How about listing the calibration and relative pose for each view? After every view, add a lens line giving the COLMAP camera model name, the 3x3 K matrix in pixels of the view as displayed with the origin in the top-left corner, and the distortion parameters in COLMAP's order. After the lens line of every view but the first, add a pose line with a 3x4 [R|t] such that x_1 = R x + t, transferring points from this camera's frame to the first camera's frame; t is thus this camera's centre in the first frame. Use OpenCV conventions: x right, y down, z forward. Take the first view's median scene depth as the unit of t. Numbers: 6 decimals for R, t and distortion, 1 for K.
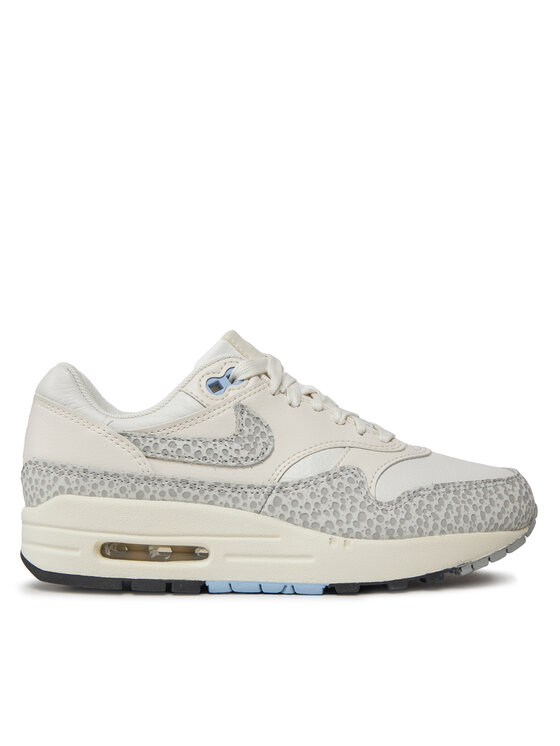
lens RADIAL K [[894.2, 0, 280.0], [0, 894.2, 373.0], [0, 0, 1]] dist [-0.005462, -0.003092]
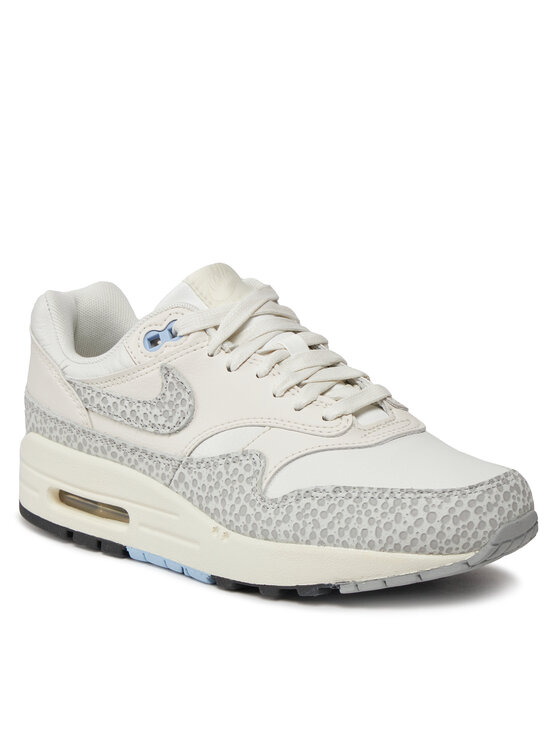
lens RADIAL K [[2192.4, 0, 280.0], [0, 2192.4, 373.0], [0, 0, 1]] dist [0.706489, -0.019746]
pose [[0.748370, 0.138851, -0.648586, 1.522249], [0.032490, 0.968995, 0.244934, -0.511352], [0.662486, -0.204374, 0.720655, -0.546276]]
